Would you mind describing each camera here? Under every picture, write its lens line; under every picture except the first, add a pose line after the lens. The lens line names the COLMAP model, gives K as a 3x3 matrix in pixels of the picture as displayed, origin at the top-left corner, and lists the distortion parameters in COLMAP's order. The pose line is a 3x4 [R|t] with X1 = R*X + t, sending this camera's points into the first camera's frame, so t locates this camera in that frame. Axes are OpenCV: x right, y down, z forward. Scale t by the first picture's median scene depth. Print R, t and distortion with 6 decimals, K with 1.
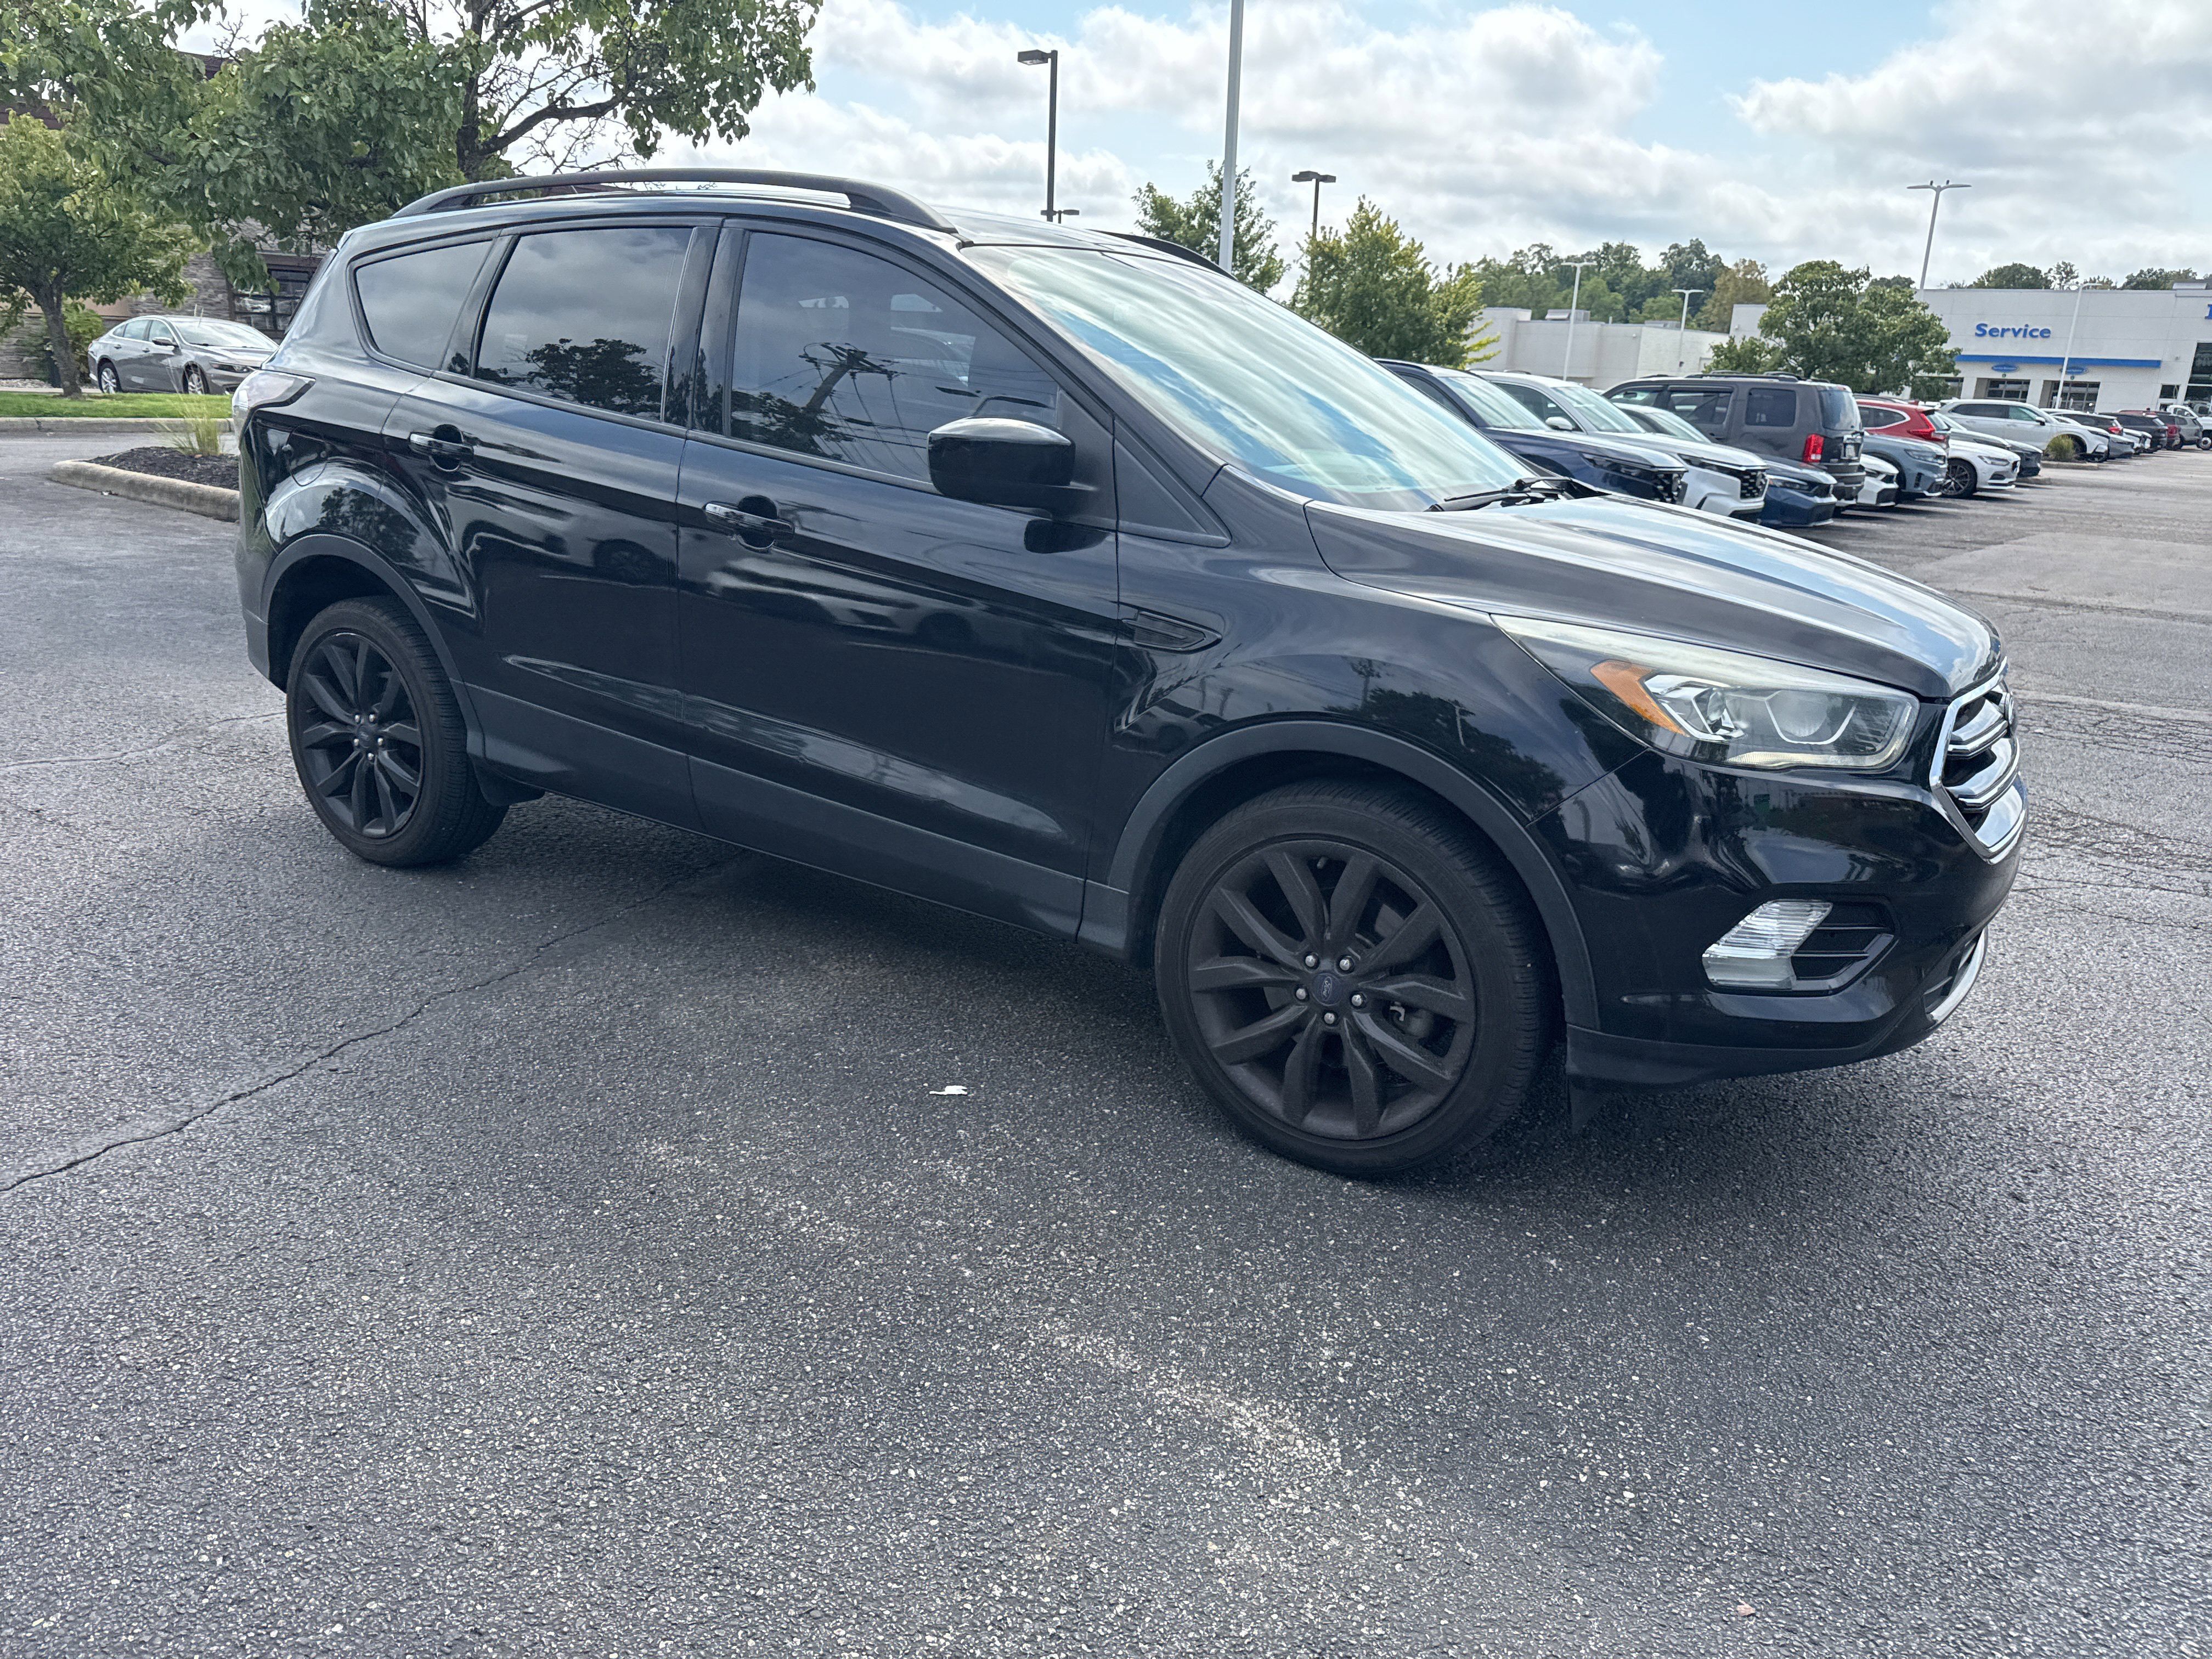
lens RADIAL K [[1570.7, 0, 1114.0], [0, 1570.7, 835.7], [0, 0, 1]] dist [0.012169, -0.015672]
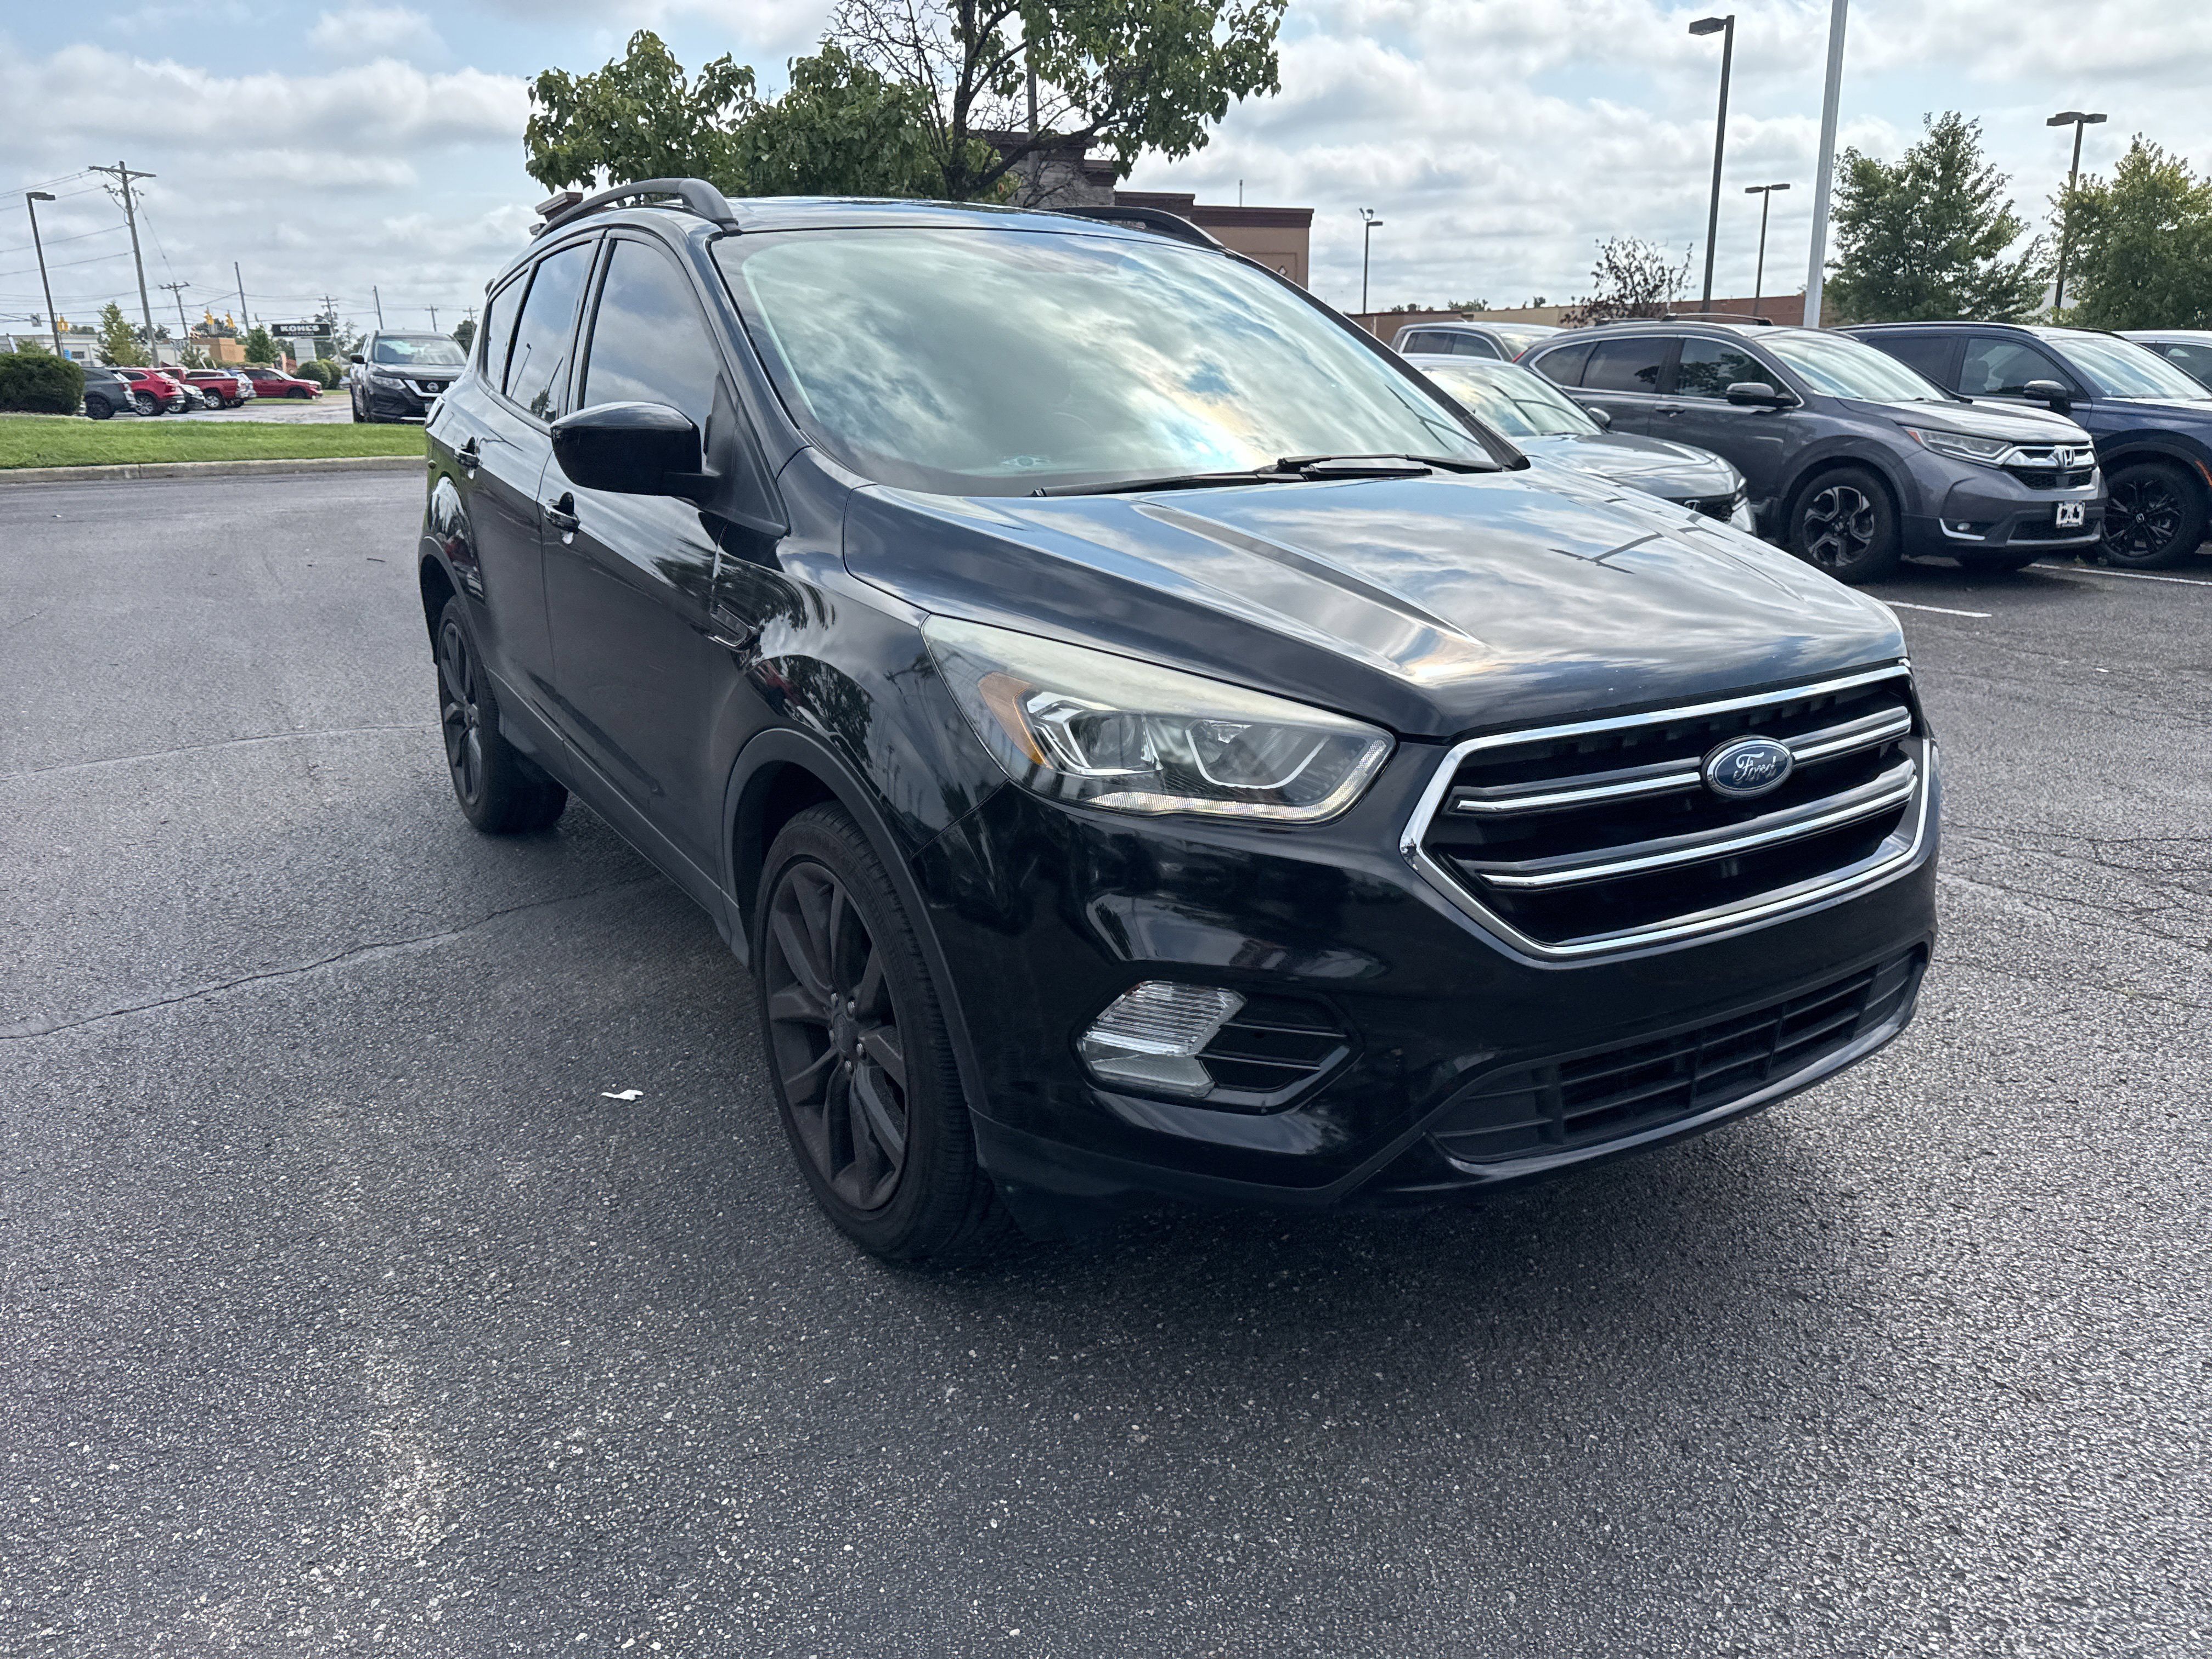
lens RADIAL K [[1571.0, 0, 1112.5], [0, 1571.0, 820.6], [0, 0, 1]] dist [0.013061, -0.016893]
pose [[0.906768, 0.065335, -0.416536, 0.410253], [-0.070841, 0.997485, 0.002243, -0.022555], [0.415635, 0.027474, 0.909116, 0.162102]]
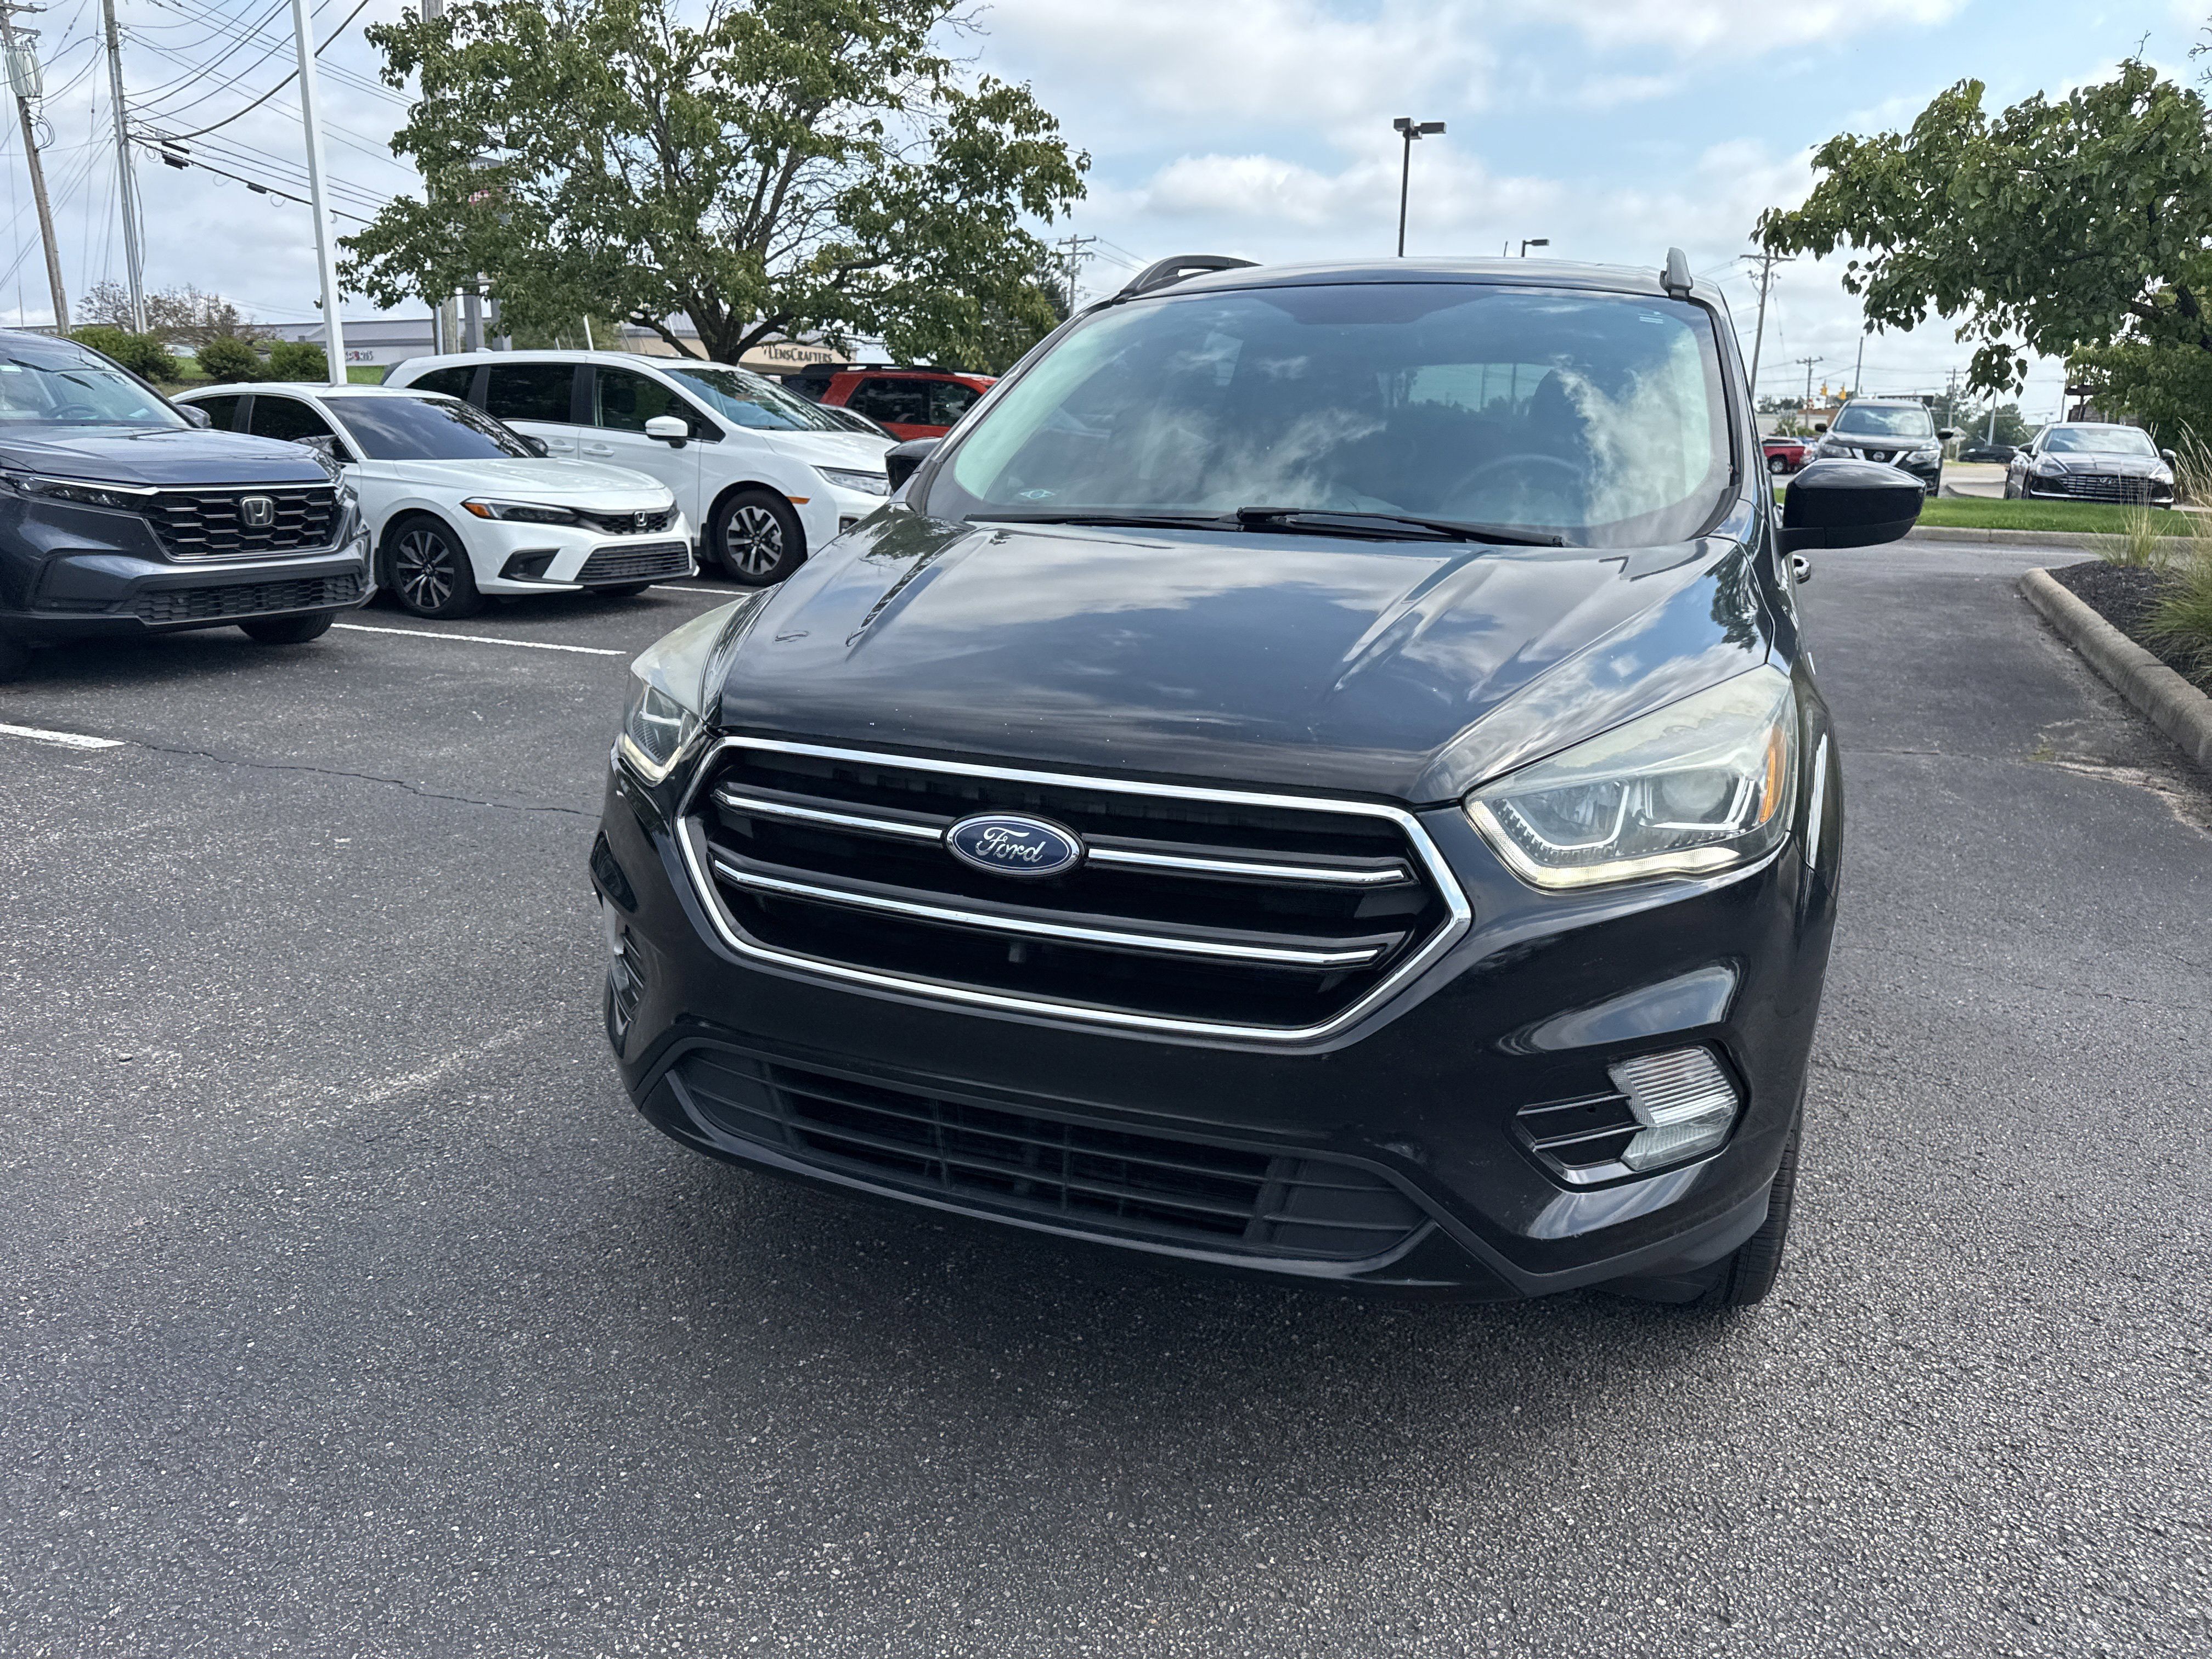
lens RADIAL K [[1570.3, 0, 1114.2], [0, 1570.3, 828.5], [0, 0, 1]] dist [0.008064, -0.010021]
pose [[0.207703, 0.200505, -0.957422, 0.806453], [-0.284812, 0.948757, 0.136903, -0.123514], [0.935811, 0.244250, 0.254166, 0.594479]]
